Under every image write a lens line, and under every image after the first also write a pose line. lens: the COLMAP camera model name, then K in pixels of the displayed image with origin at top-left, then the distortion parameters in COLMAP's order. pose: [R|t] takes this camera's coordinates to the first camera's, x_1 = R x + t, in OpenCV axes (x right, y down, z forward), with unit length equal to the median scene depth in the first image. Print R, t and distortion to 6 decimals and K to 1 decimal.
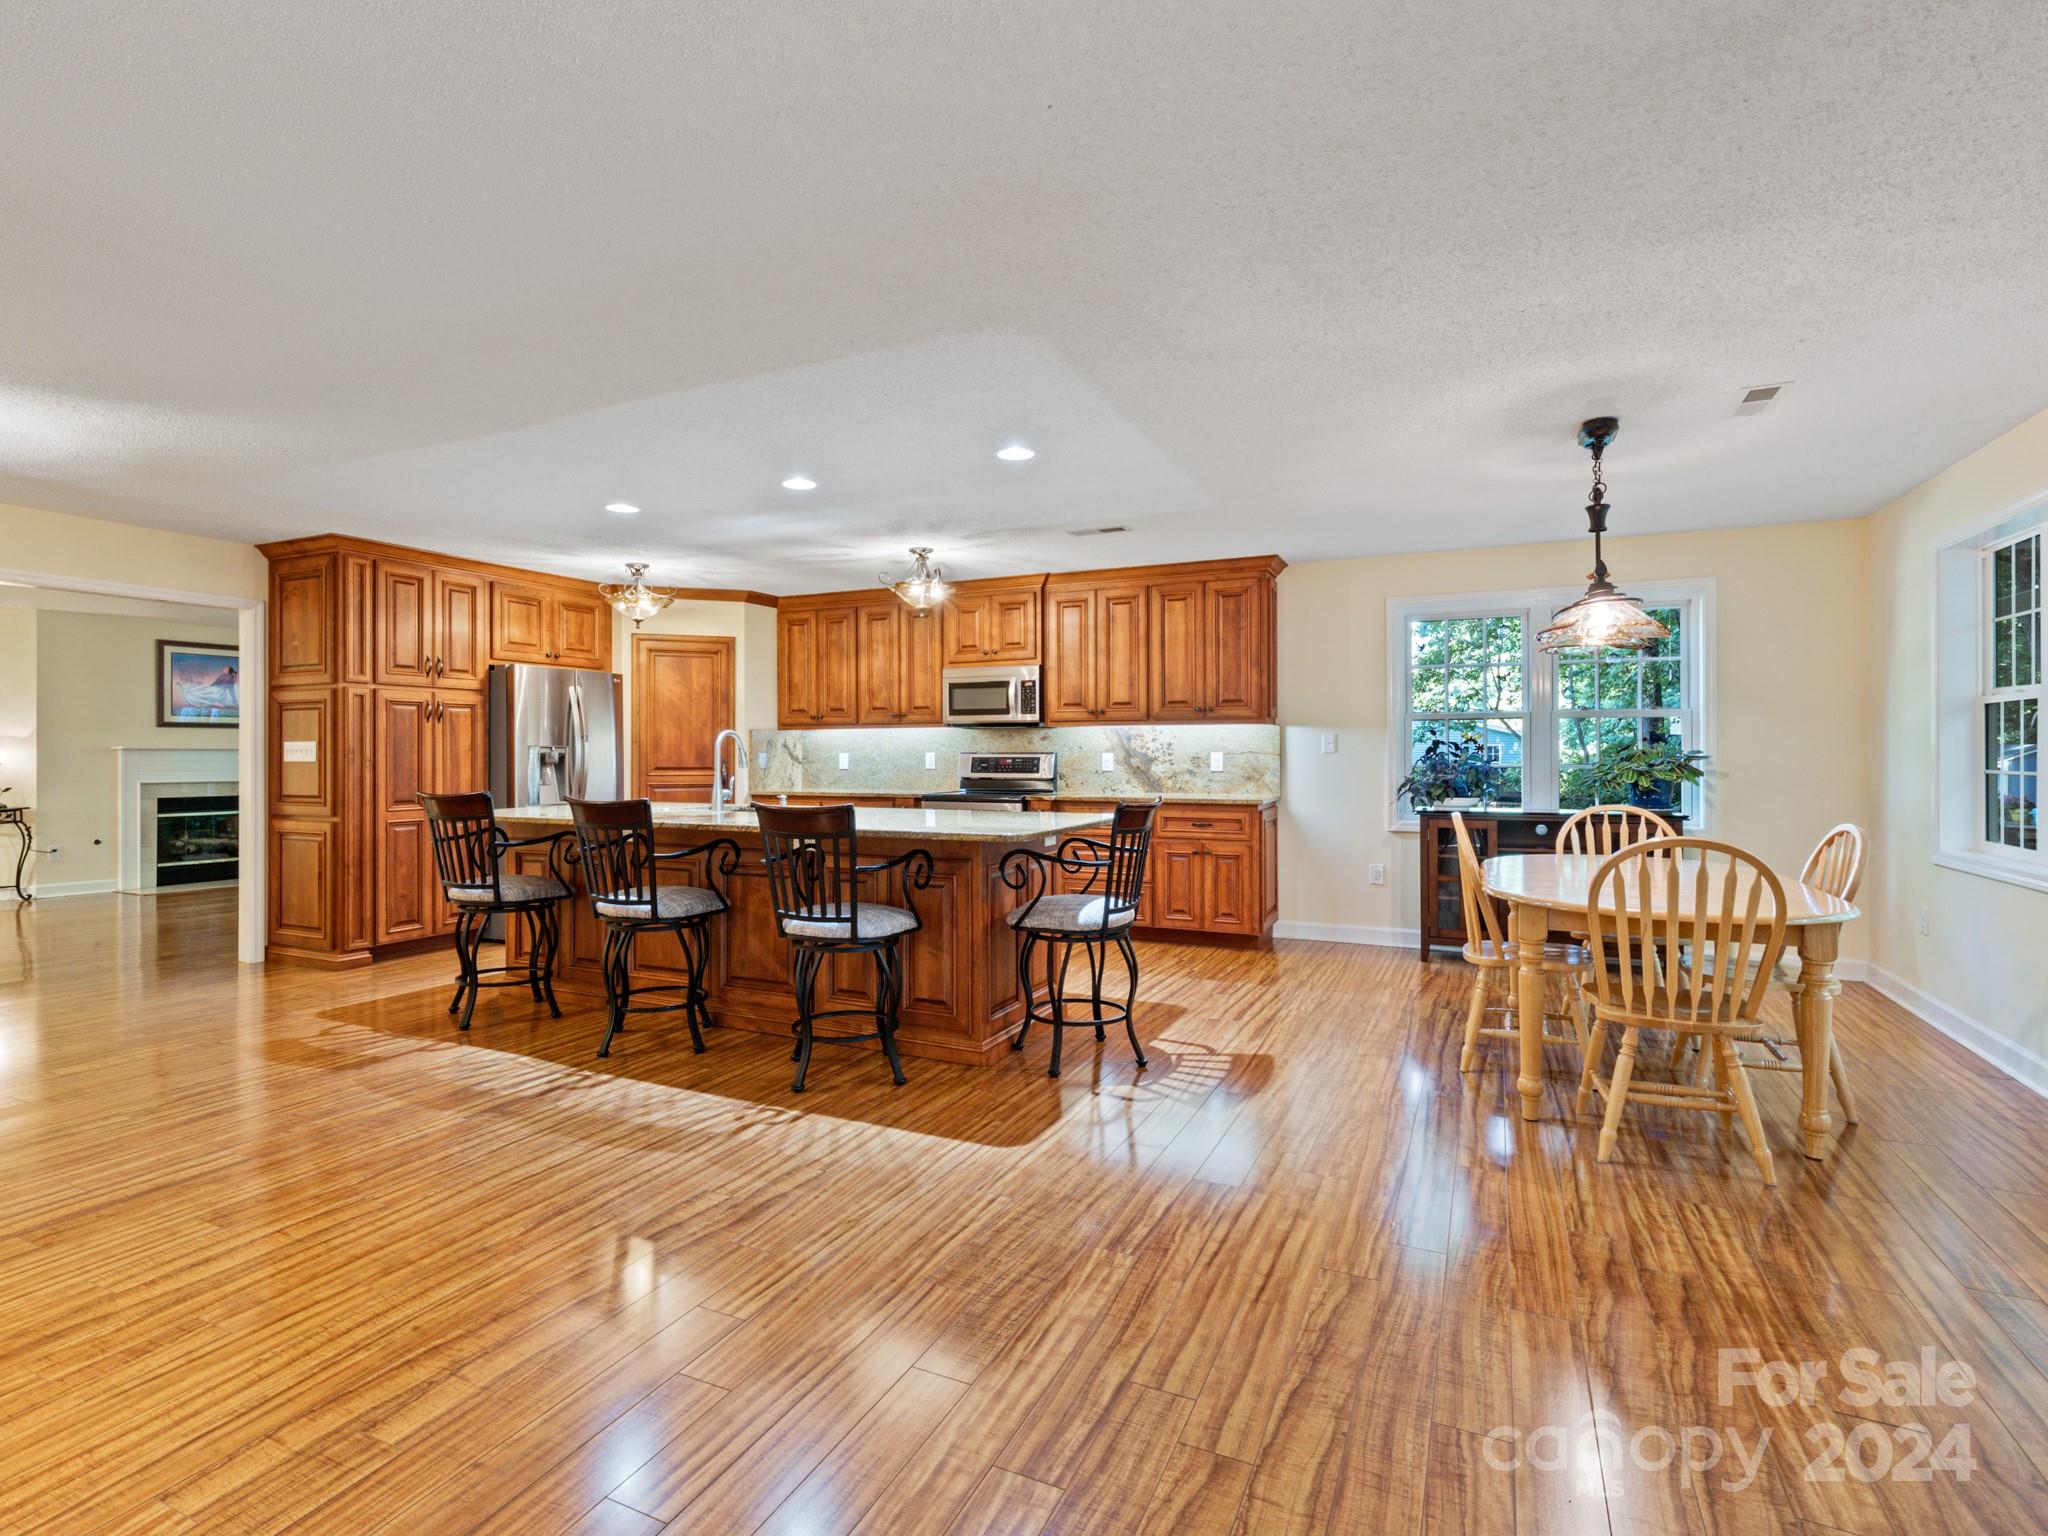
lens RADIAL K [[1001.5, 0, 1002.4], [0, 1001.5, 760.8], [0, 0, 1]] dist [0.001600, -0.000777]
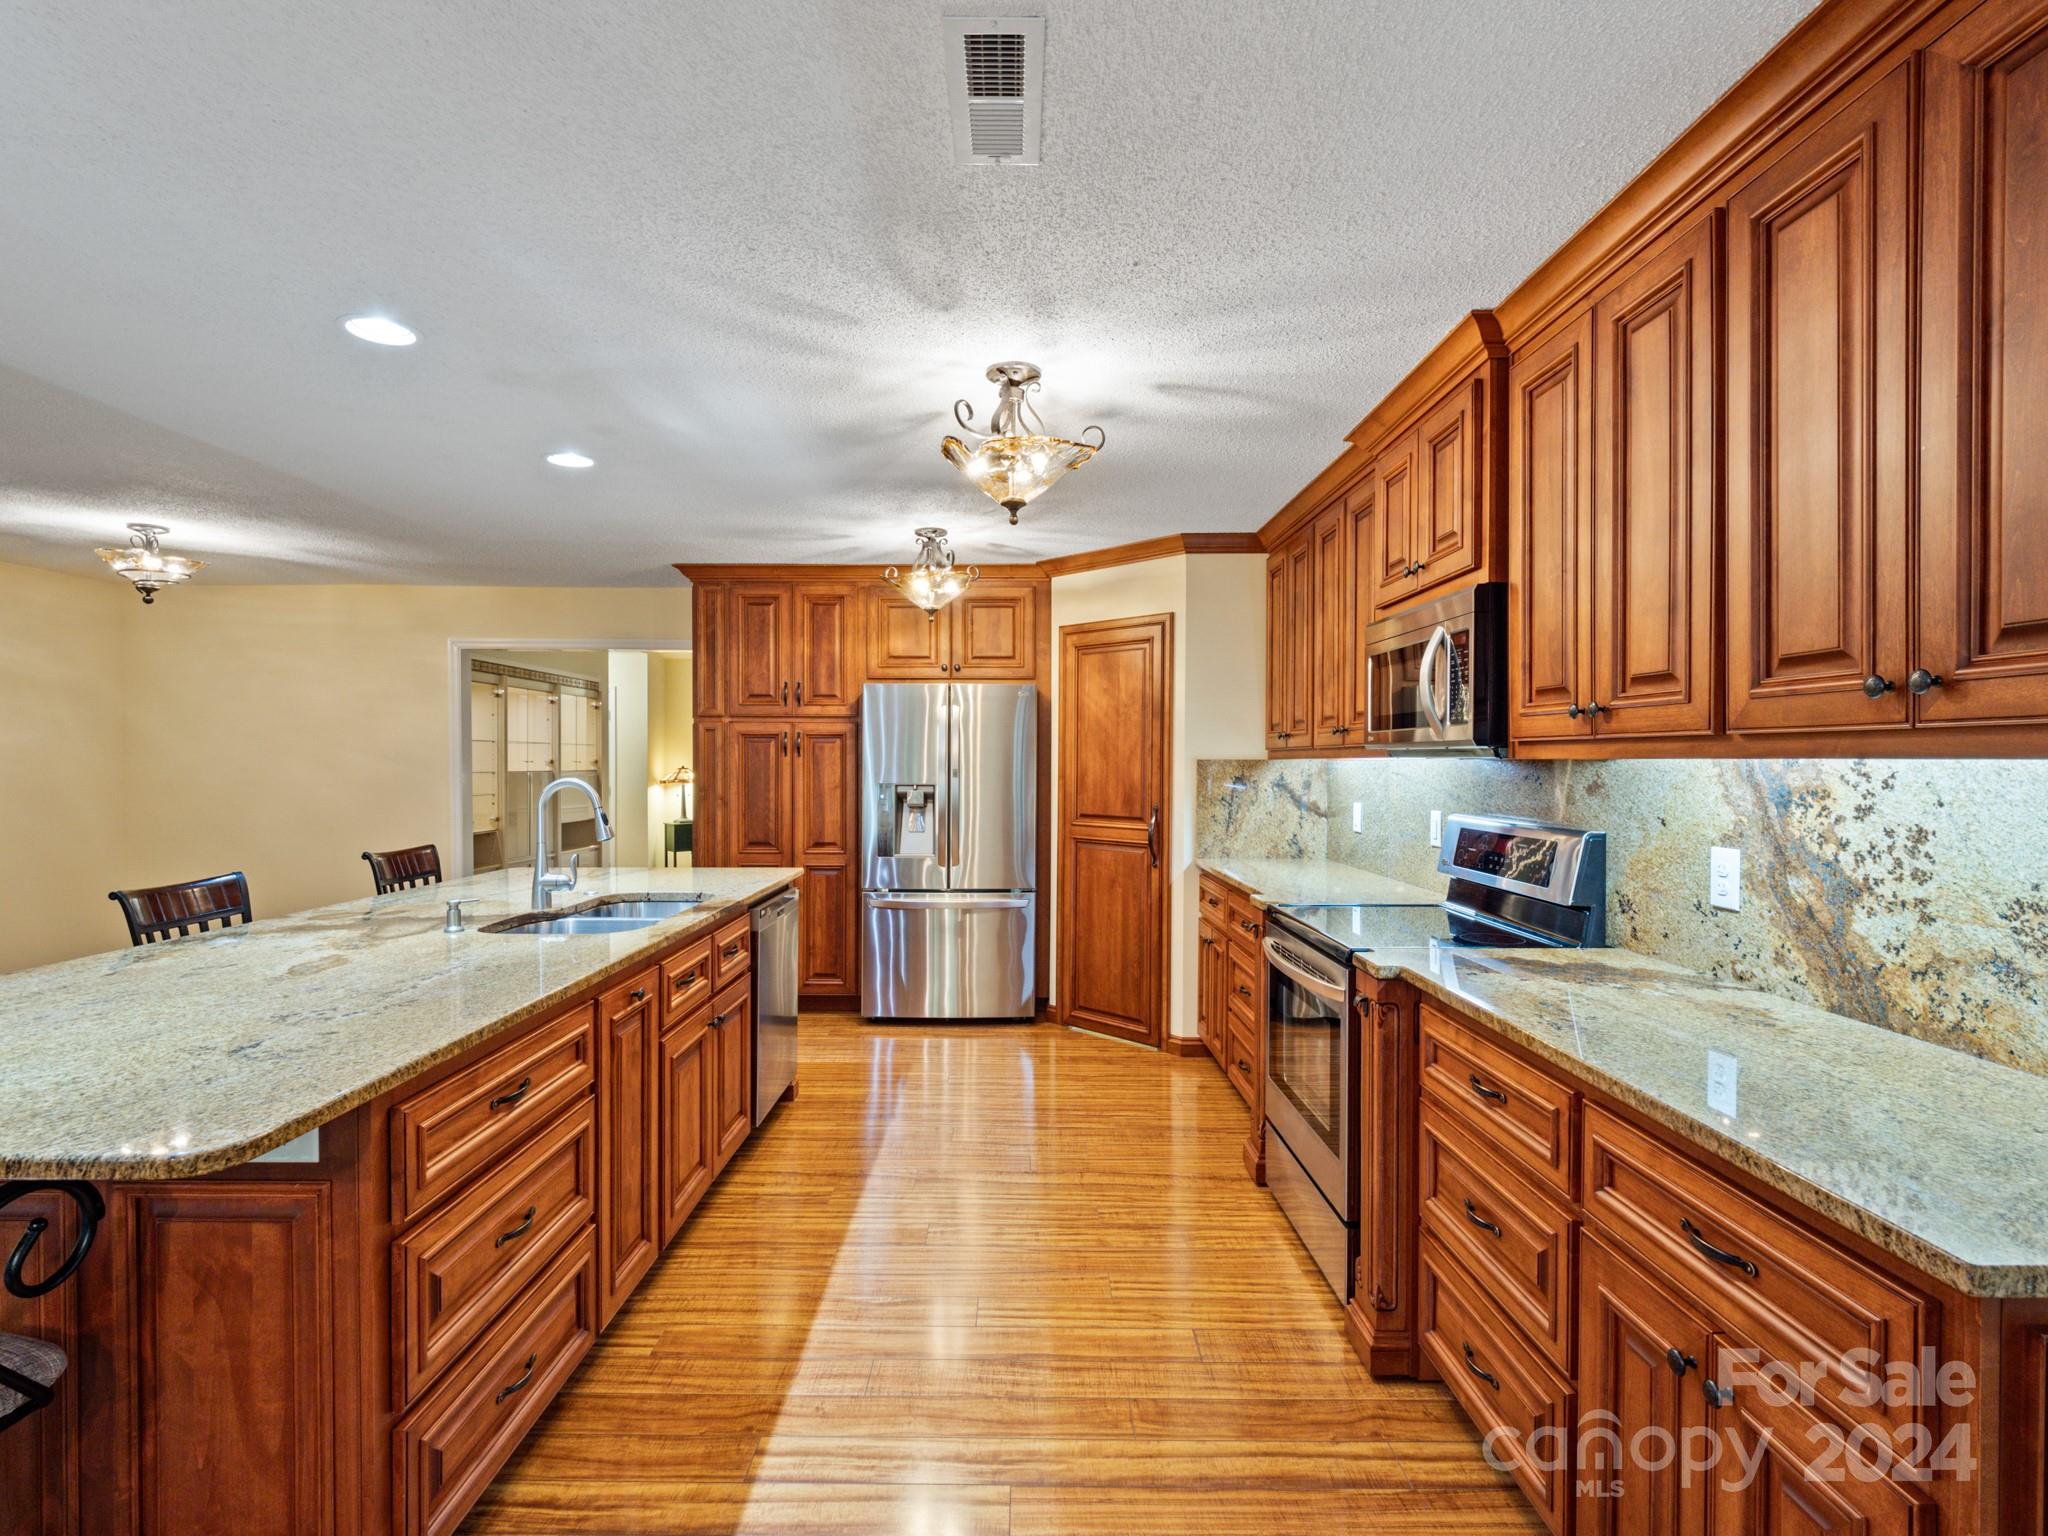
lens RADIAL K [[1001.5, 0, 1024.4], [0, 1001.5, 774.0], [0, 0, 1]] dist [0.001600, -0.000777]
pose [[0.431788, 0.016058, -0.901832, 0.307442], [-0.011455, 0.999859, 0.012318, -0.033432], [0.901902, 0.005012, 0.431911, 0.749036]]
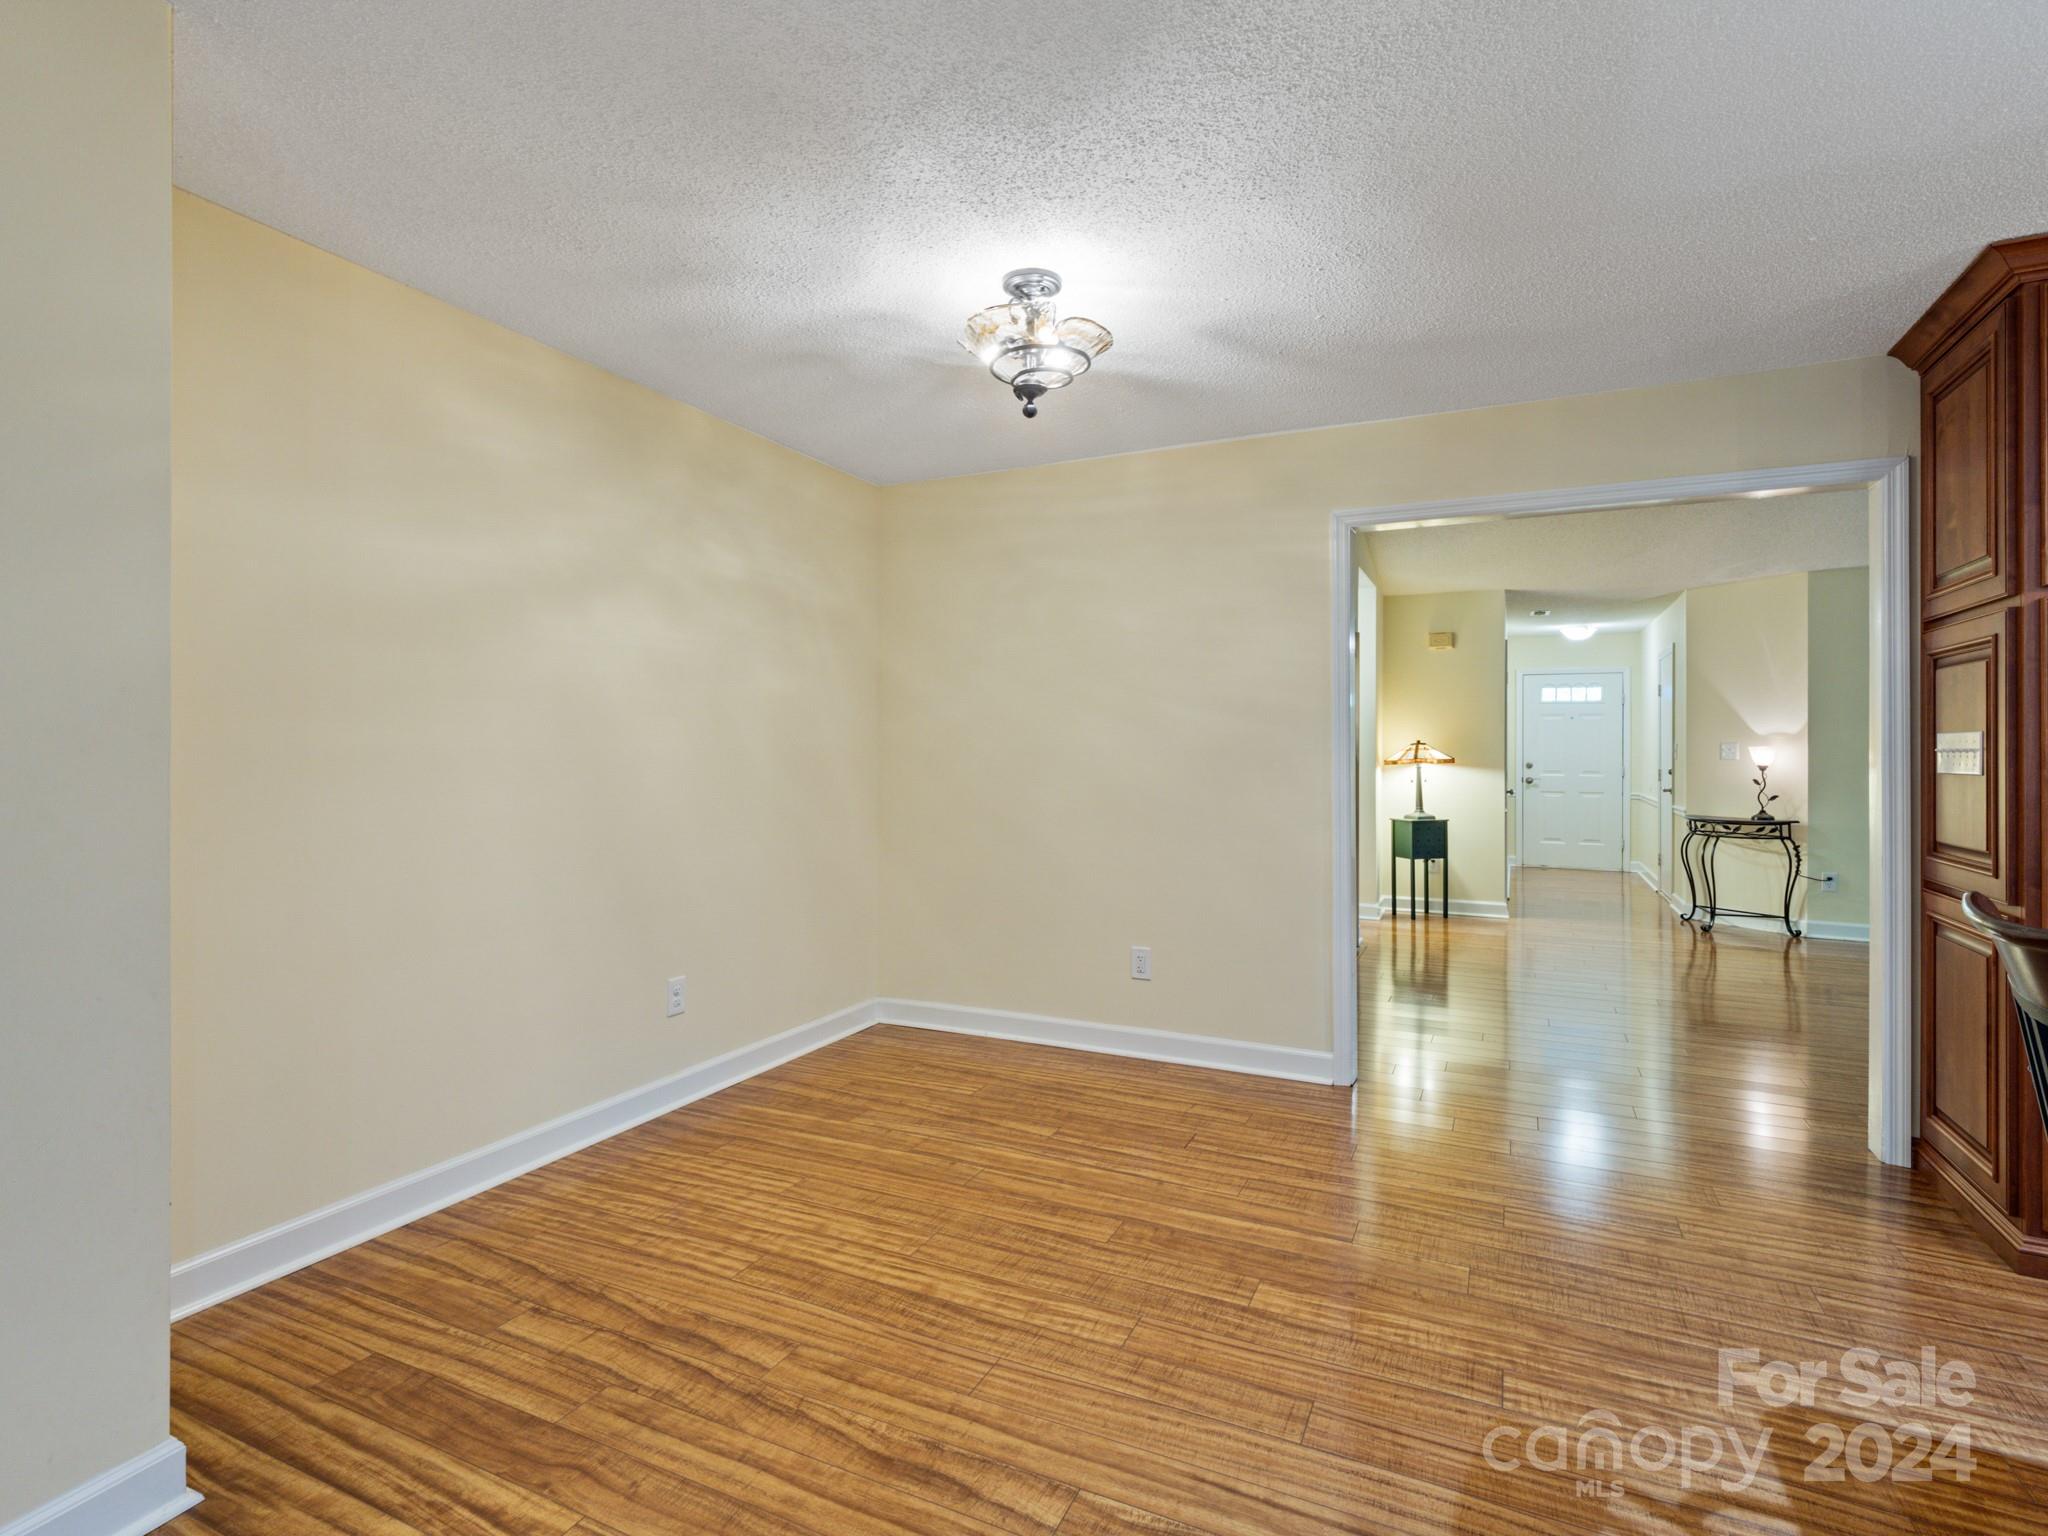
lens RADIAL K [[1001.5, 0, 1016.6], [0, 1001.5, 738.0], [0, 0, 1]] dist [0.001600, -0.000777]
pose [[-0.020250, -0.010477, -0.999740, -0.199131], [-0.011959, 0.999876, -0.010236, -0.005835], [0.999723, 0.011748, -0.020373, 0.501765]]
